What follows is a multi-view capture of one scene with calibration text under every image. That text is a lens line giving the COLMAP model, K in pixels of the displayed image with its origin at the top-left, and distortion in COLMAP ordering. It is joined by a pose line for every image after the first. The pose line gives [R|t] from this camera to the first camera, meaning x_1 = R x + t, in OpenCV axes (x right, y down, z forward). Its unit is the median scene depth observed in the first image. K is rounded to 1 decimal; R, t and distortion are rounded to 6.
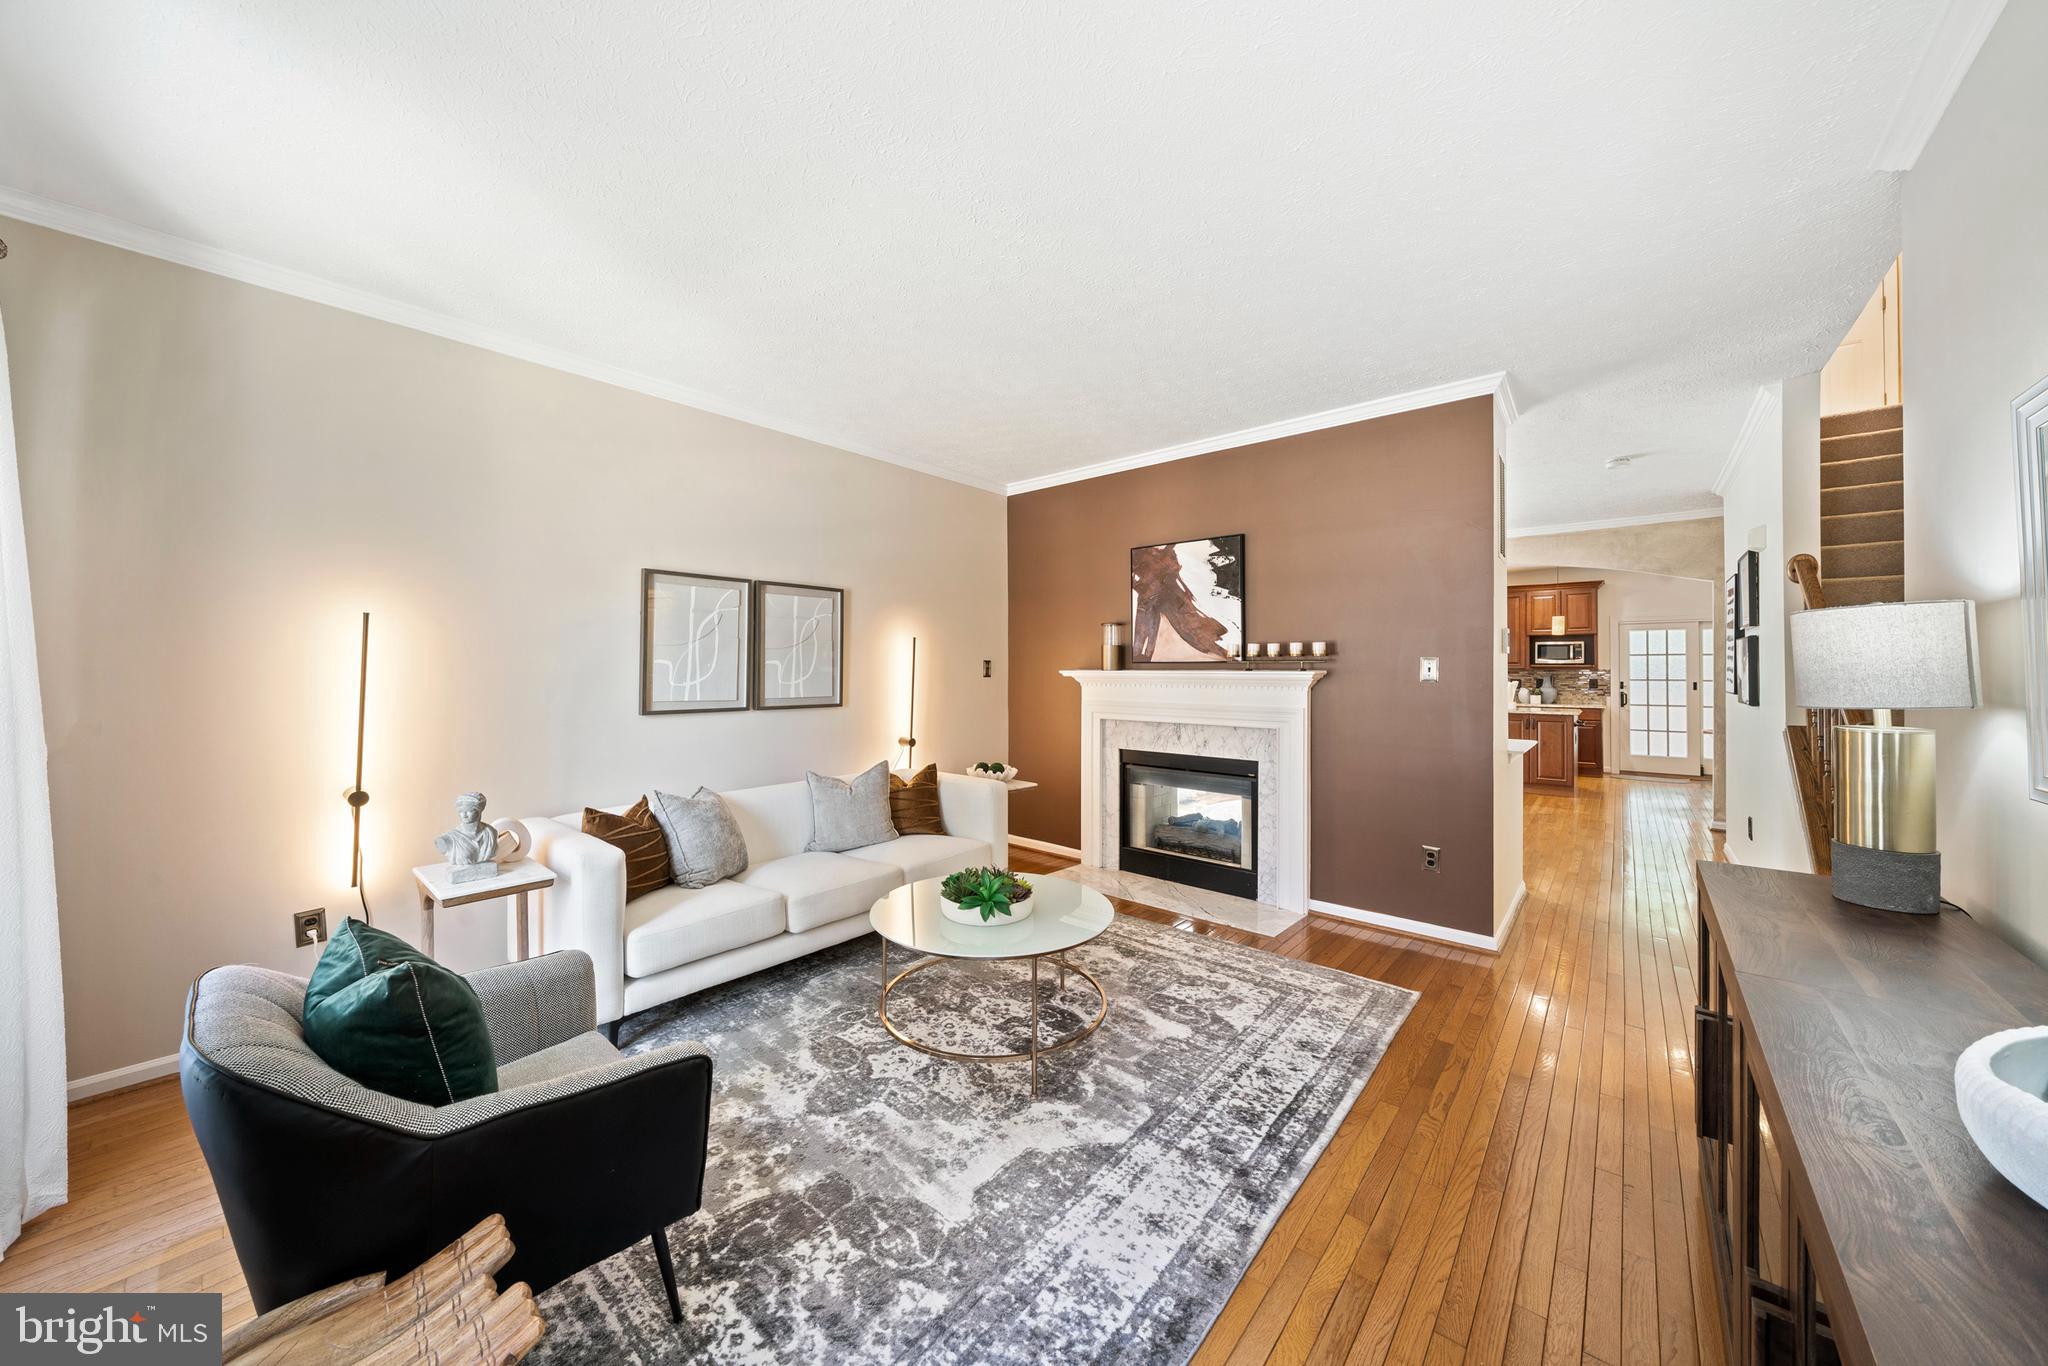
lens RADIAL K [[708.0, 0, 1020.4], [0, 708.0, 661.0], [0, 0, 1]] dist [-0.002077, -0.000118]
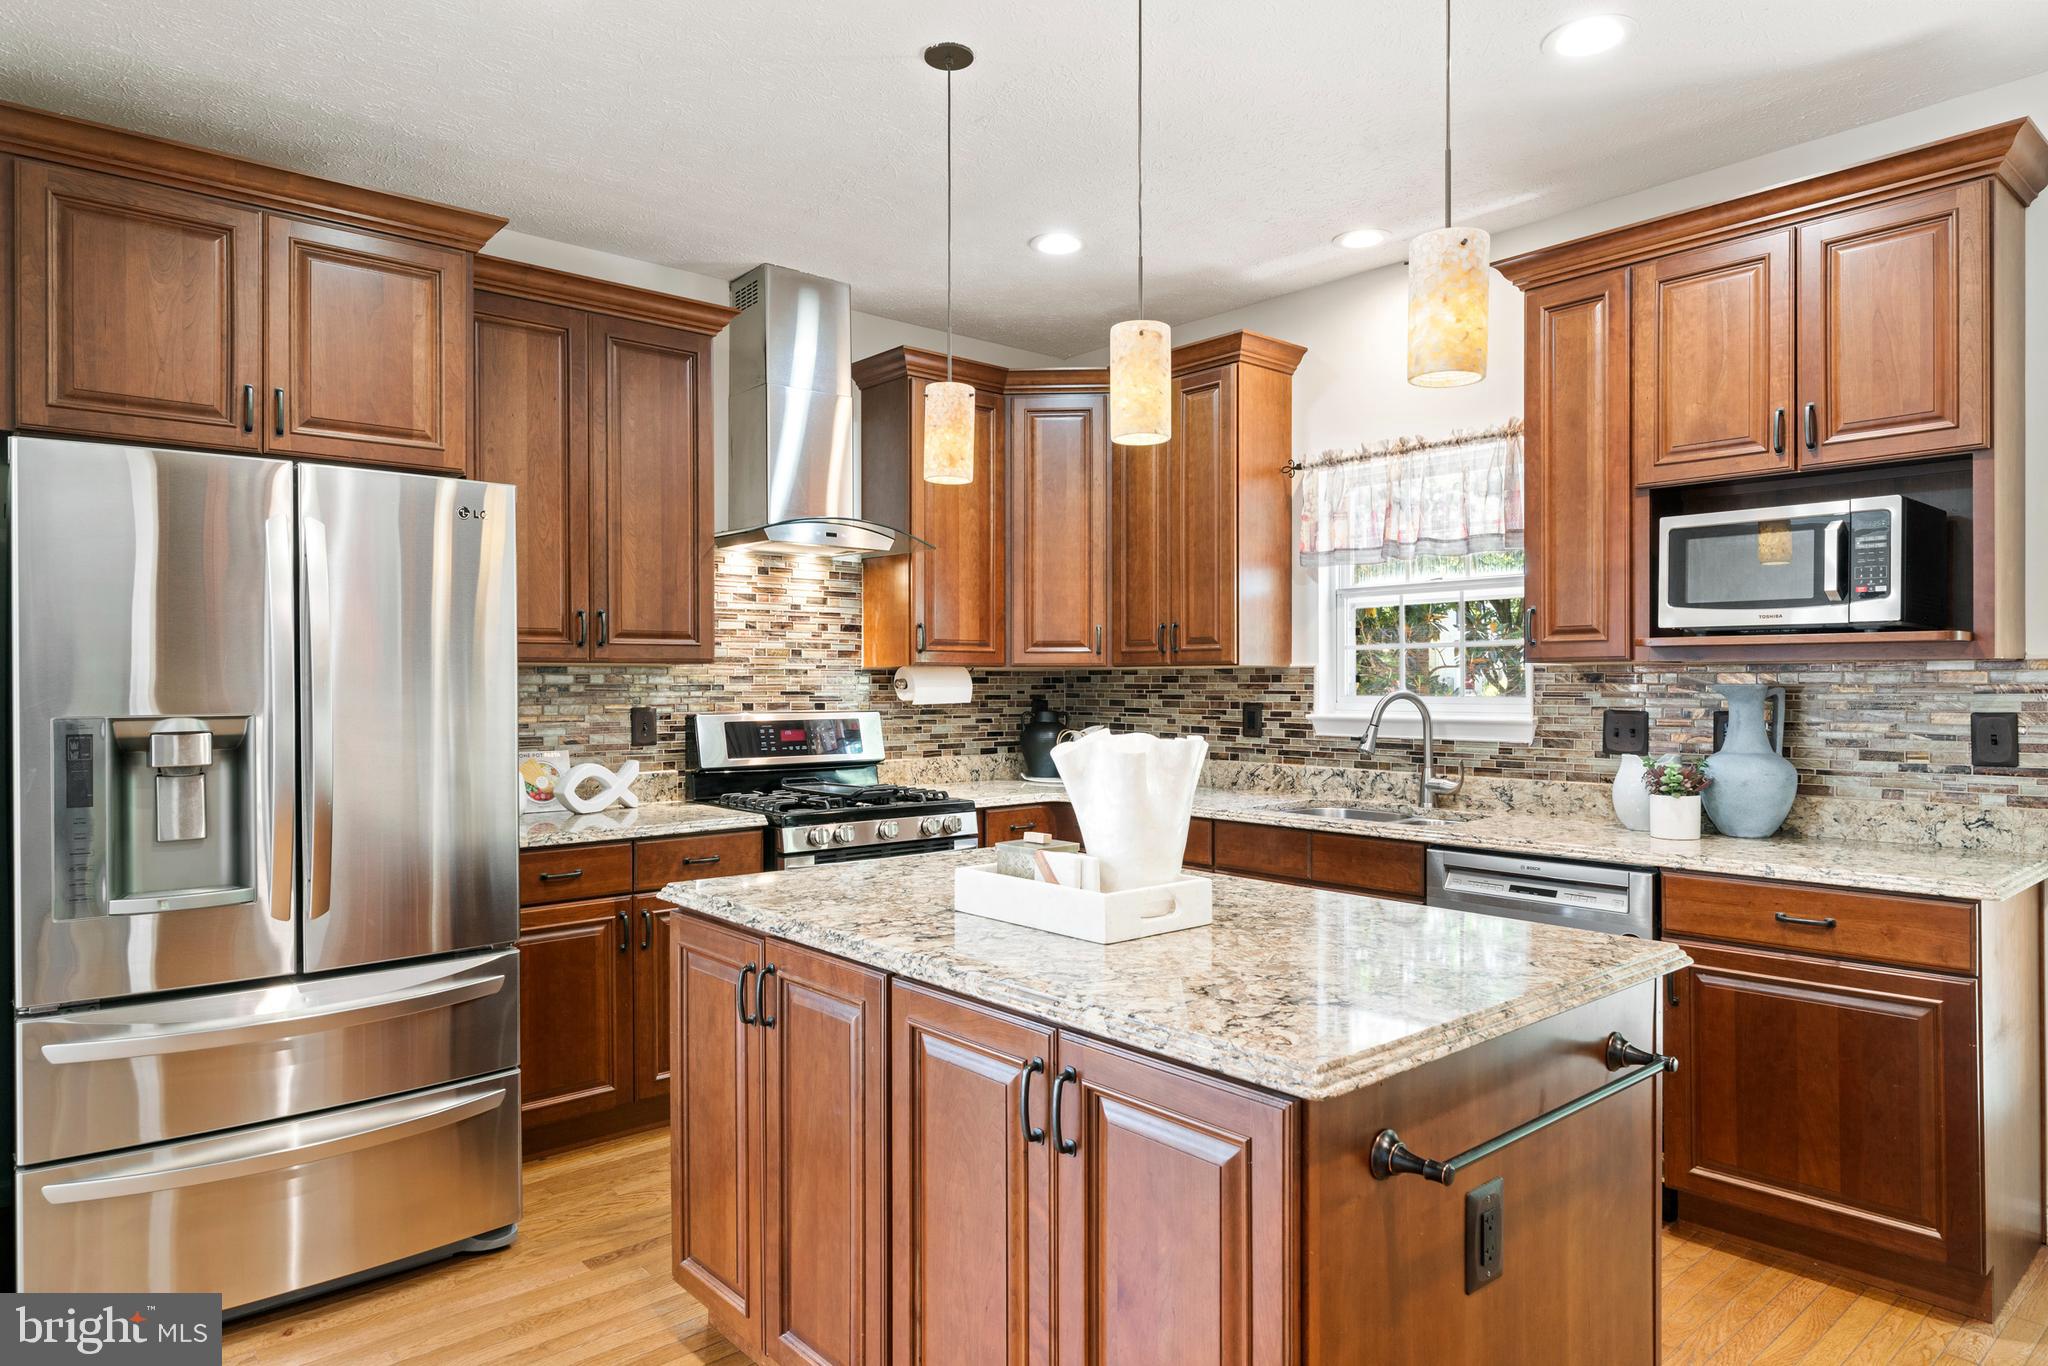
lens RADIAL K [[1220.8, 0, 1015.3], [0, 1220.8, 691.3], [0, 0, 1]] dist [0.002518, 0.000135]
pose [[0.988288, -0.004851, -0.152520, 0.431594], [0.007488, 0.999832, 0.016716, 0.009090], [0.152414, -0.017663, 0.988159, 0.462035]]
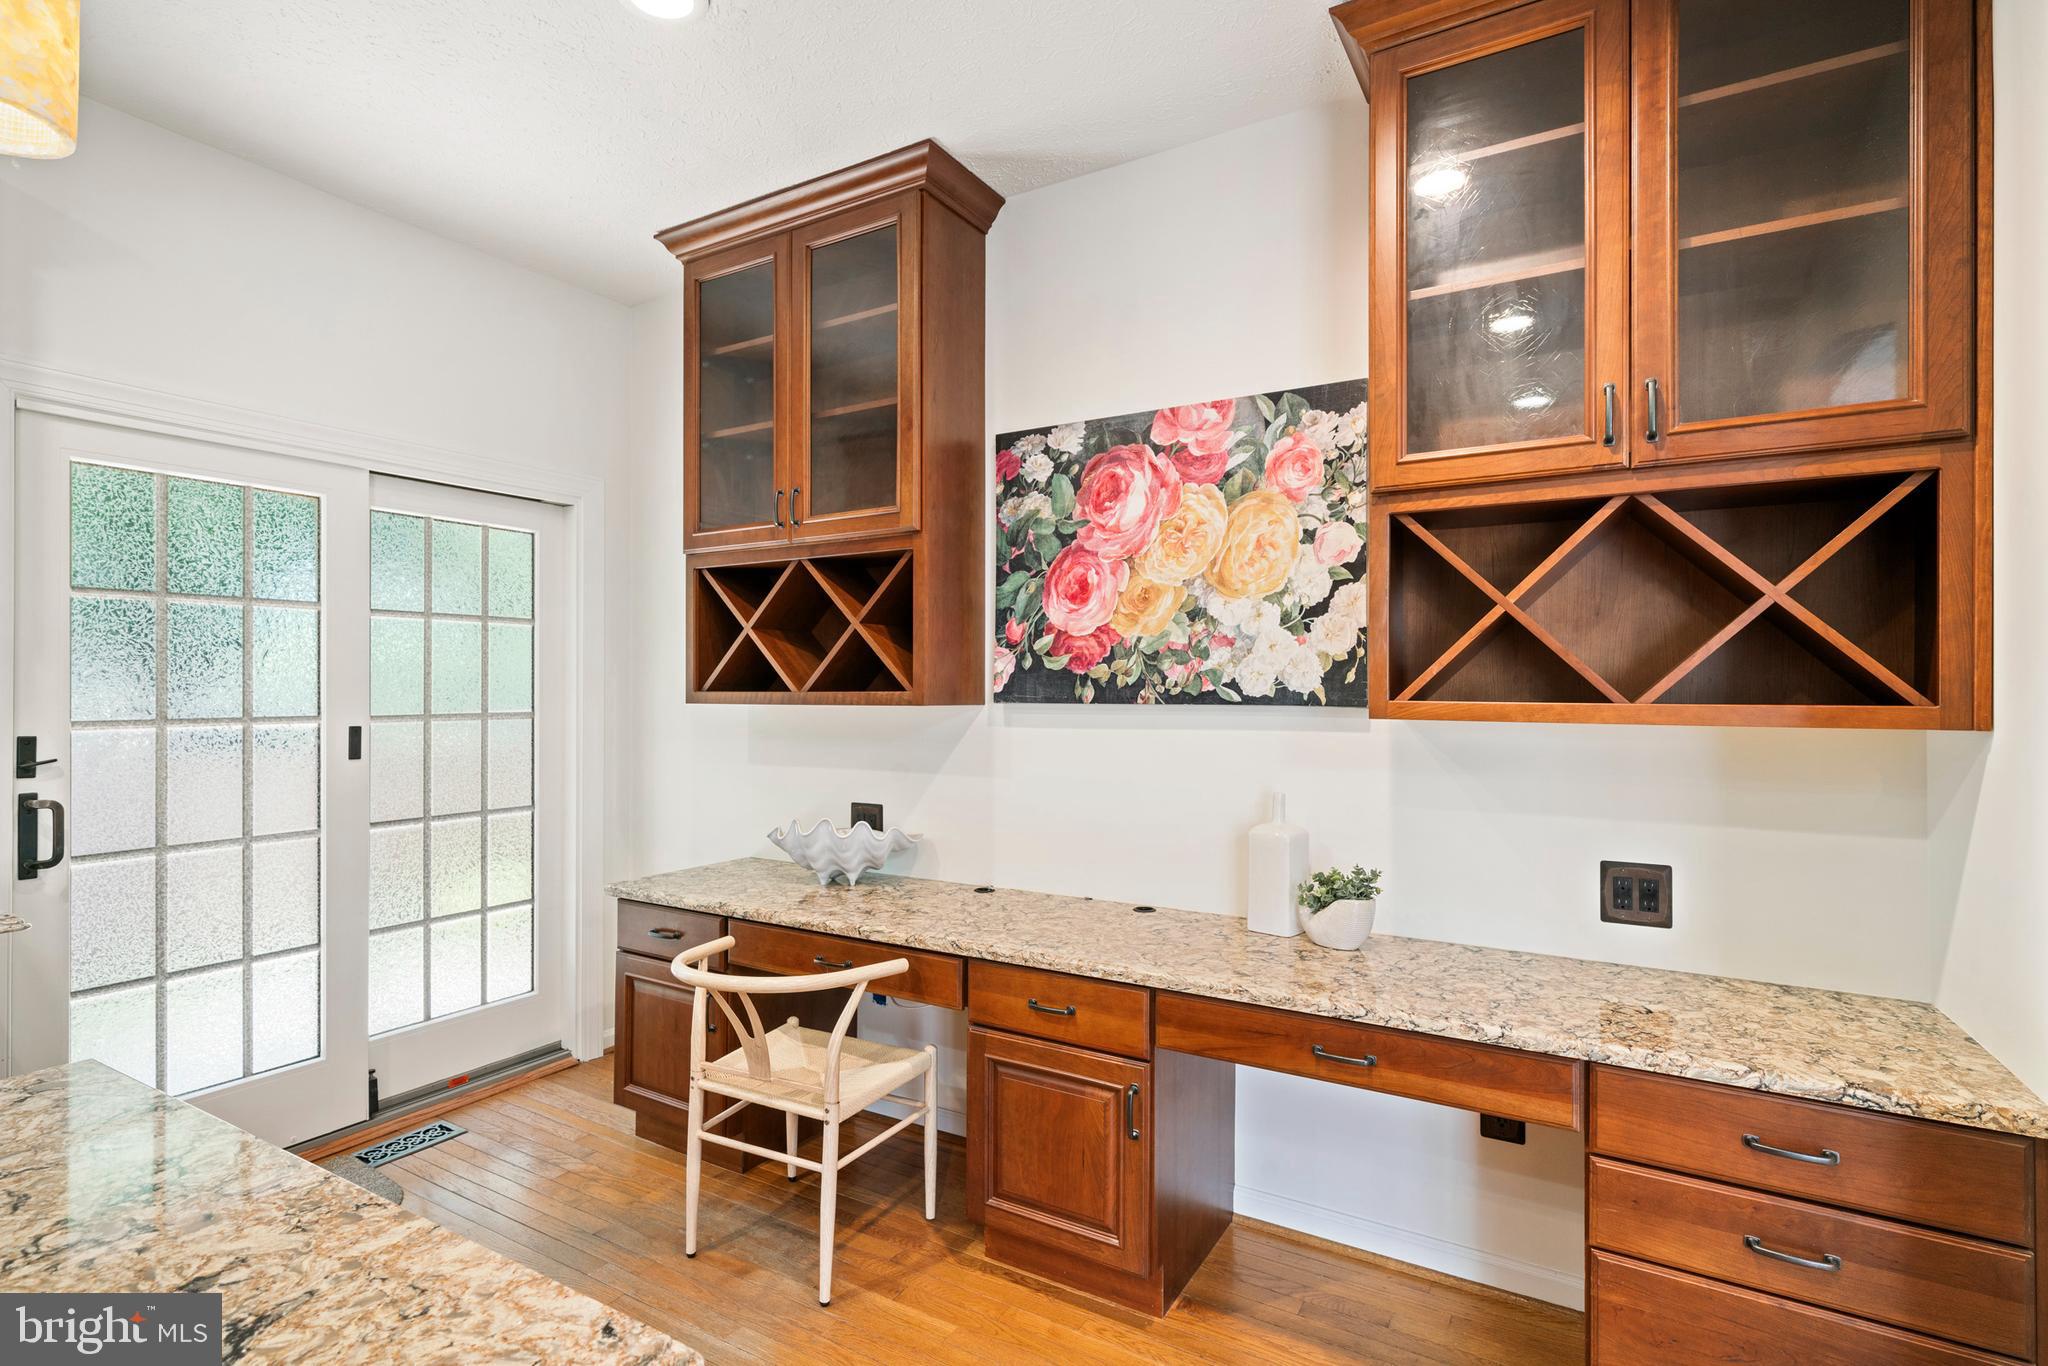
lens RADIAL K [[986.6, 0, 1014.9], [0, 986.6, 685.6], [0, 0, 1]] dist [0.000254, 0.000698]
pose [[-0.167987, -0.000320, 0.985789, 0.391515], [-0.011228, 0.999936, -0.001589, 0.009602], [-0.985725, -0.011335, -0.167980, 0.552268]]
